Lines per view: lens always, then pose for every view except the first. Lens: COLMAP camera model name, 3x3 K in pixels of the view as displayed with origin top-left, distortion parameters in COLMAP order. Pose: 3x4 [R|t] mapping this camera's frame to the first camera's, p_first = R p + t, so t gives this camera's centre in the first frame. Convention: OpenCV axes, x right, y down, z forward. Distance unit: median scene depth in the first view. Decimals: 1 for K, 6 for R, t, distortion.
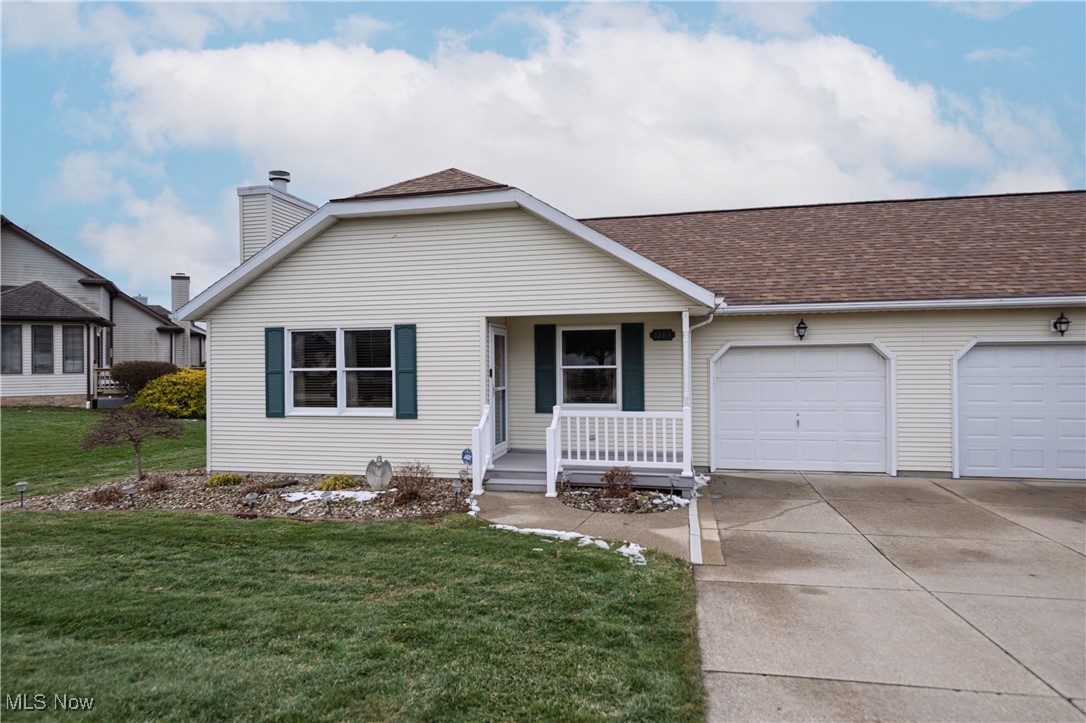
lens RADIAL K [[630.2, 0, 538.7], [0, 630.2, 365.4], [0, 0, 1]] dist [0.003262, 0.000151]
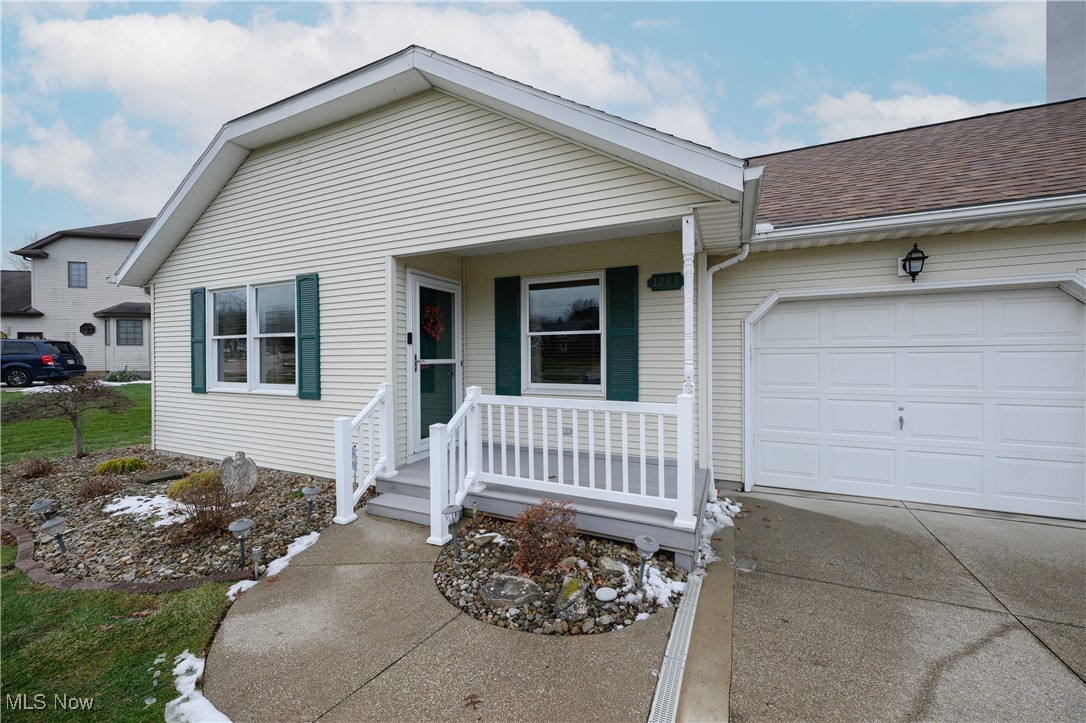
lens RADIAL K [[426.1, 0, 538.9], [0, 426.1, 358.9], [0, 0, 1]] dist [-0.000005, -0.000100]
pose [[0.975837, 0.005403, -0.218431, 0.167104], [-0.003840, 0.999964, 0.007579, 0.029823], [0.218464, -0.006557, 0.975823, 0.543925]]
